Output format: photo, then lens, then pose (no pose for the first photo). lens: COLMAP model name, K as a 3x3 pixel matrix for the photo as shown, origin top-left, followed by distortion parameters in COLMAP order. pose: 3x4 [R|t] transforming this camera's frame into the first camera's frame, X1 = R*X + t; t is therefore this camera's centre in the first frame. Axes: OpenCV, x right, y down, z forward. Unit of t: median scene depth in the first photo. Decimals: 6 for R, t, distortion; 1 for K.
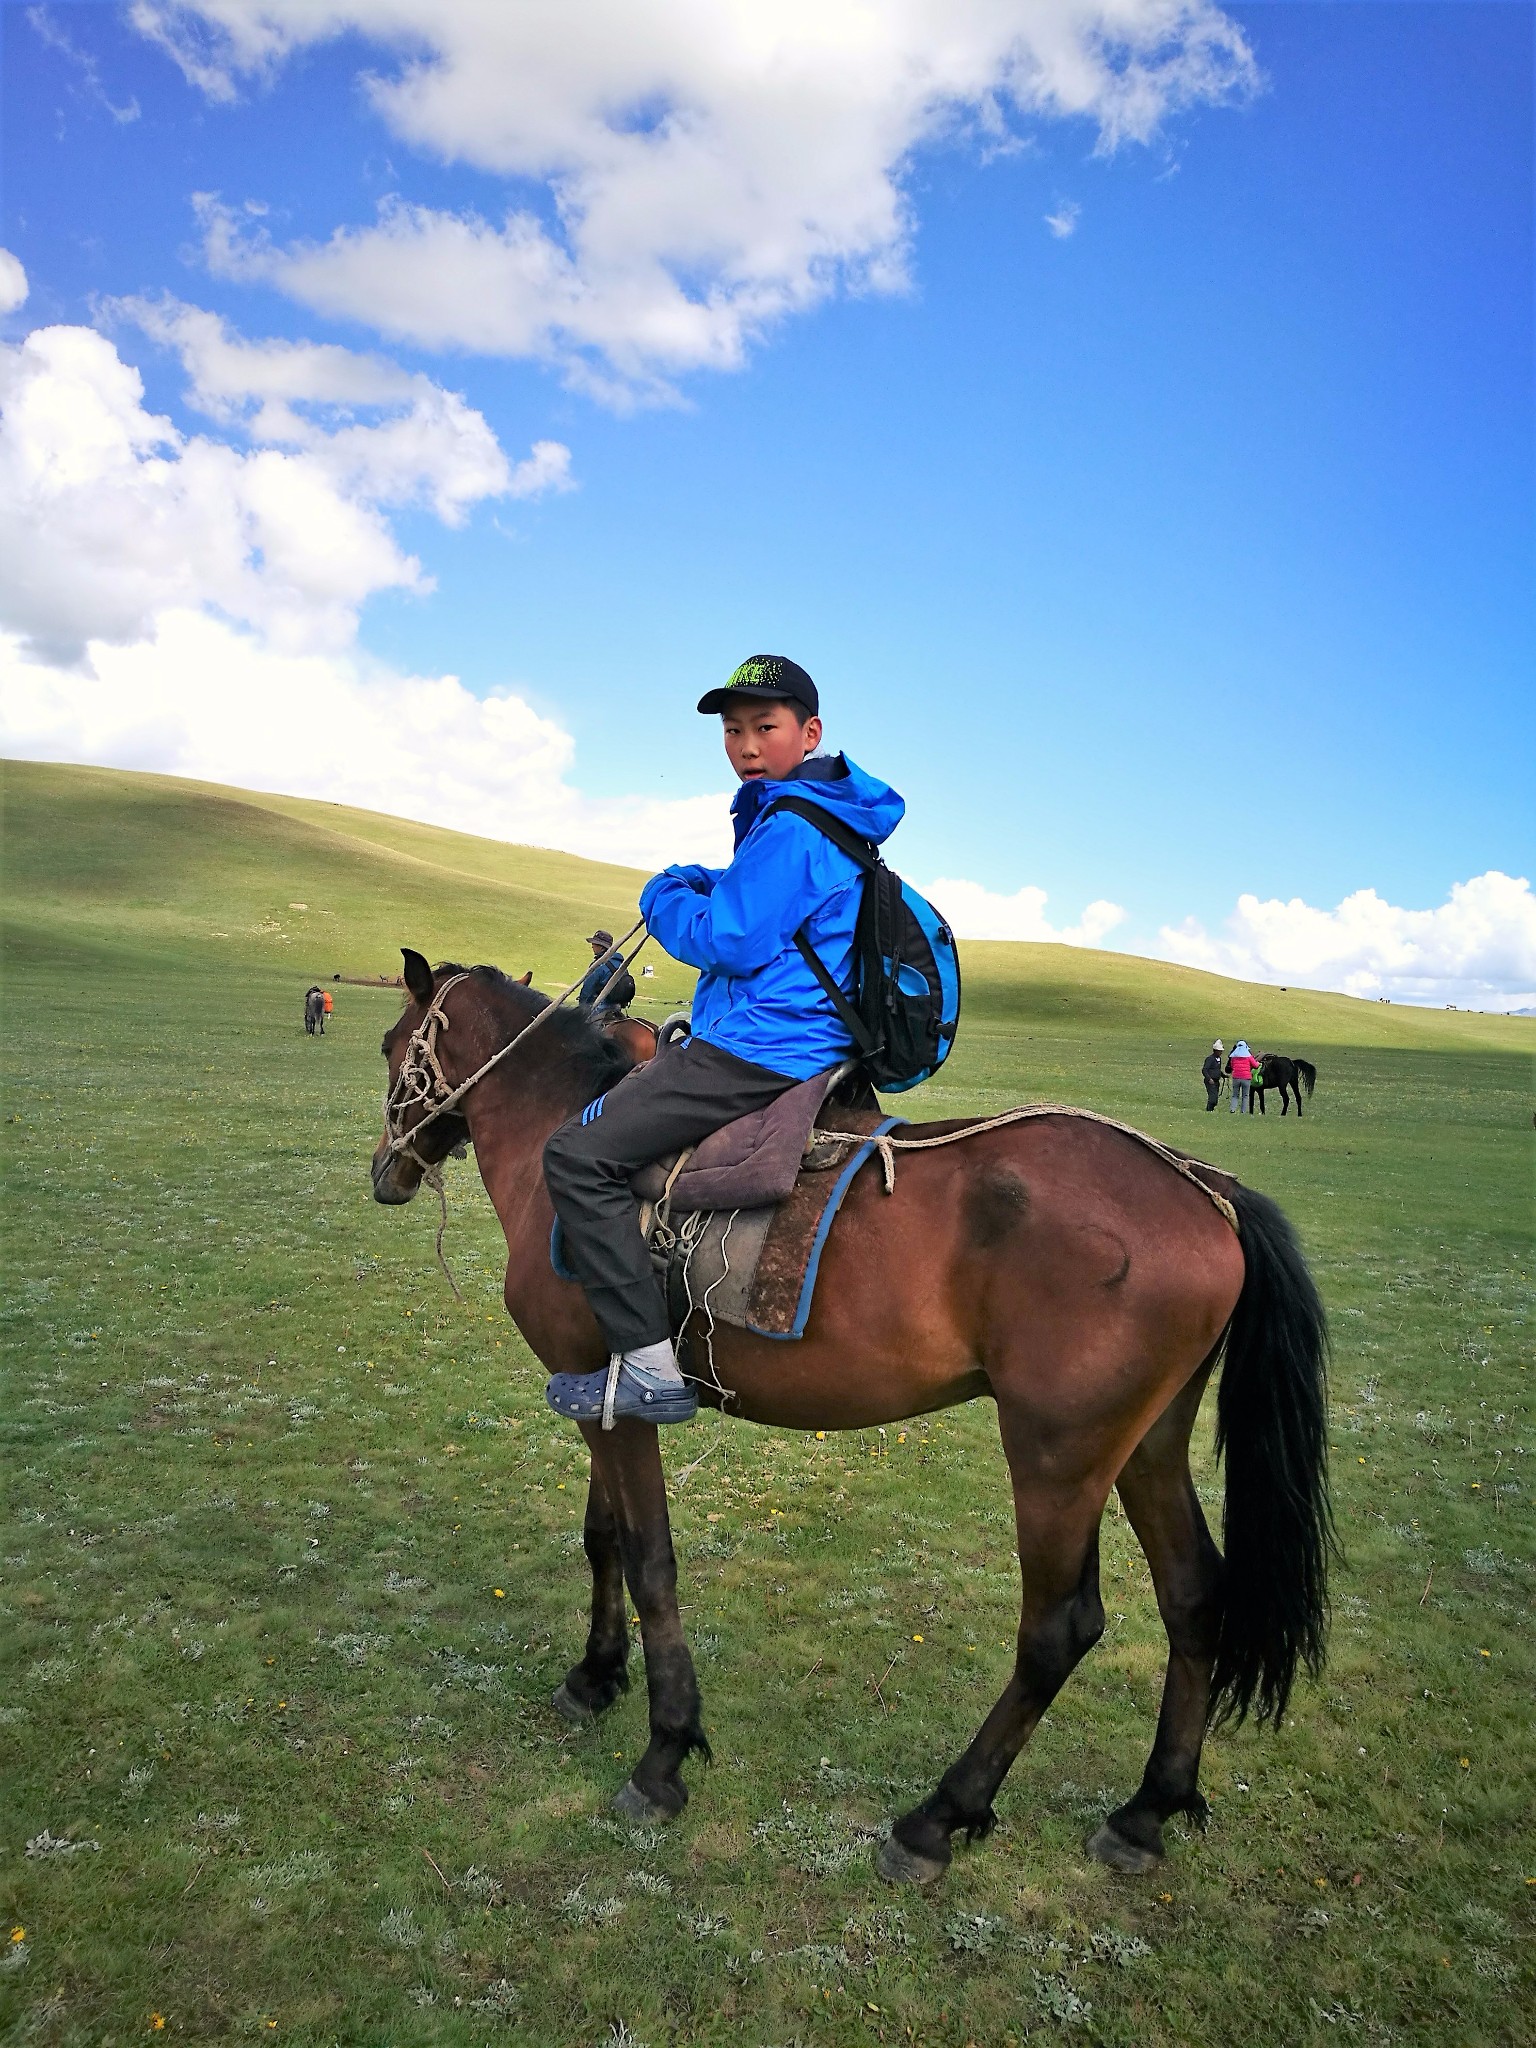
lens RADIAL K [[2293.9, 0, 767.4], [0, 2293.9, 1023.4], [0, 0, 1]] dist [-0.025360, 0.000000]
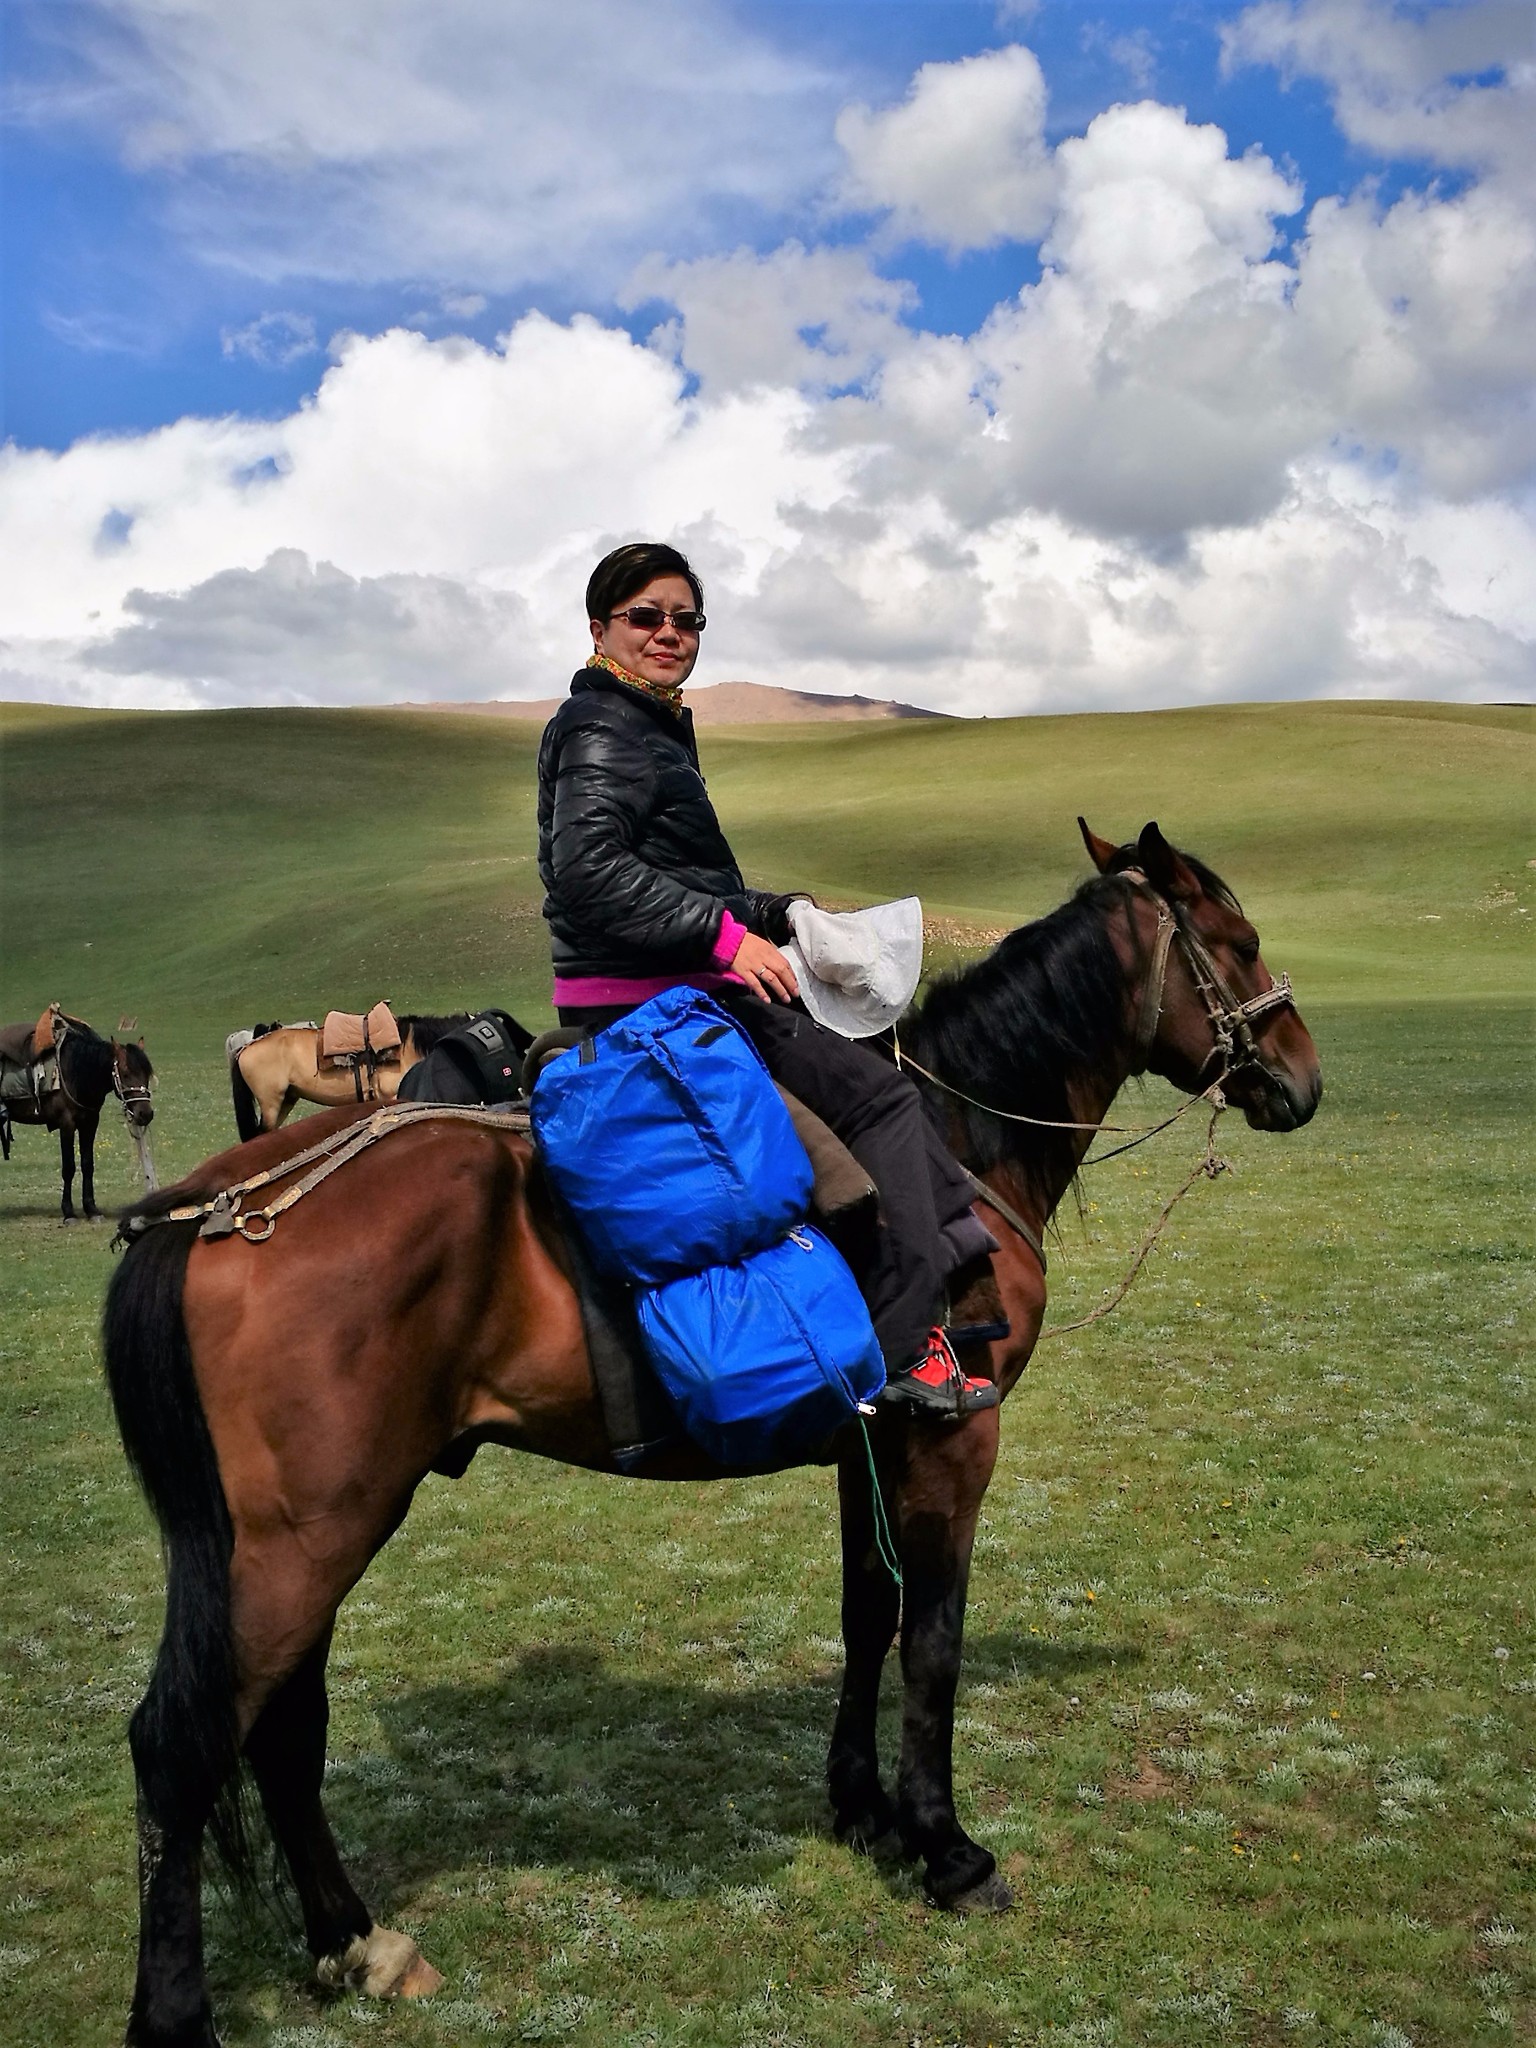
lens RADIAL K [[2293.9, 0, 765.4], [0, 2293.9, 1011.5], [0, 0, 1]] dist [-0.025360, 0.000000]
pose [[0.815812, -0.064888, -0.574666, -0.005880], [0.061937, 0.997774, -0.024735, -0.007487], [0.574992, -0.015414, 0.818014, 0.426249]]
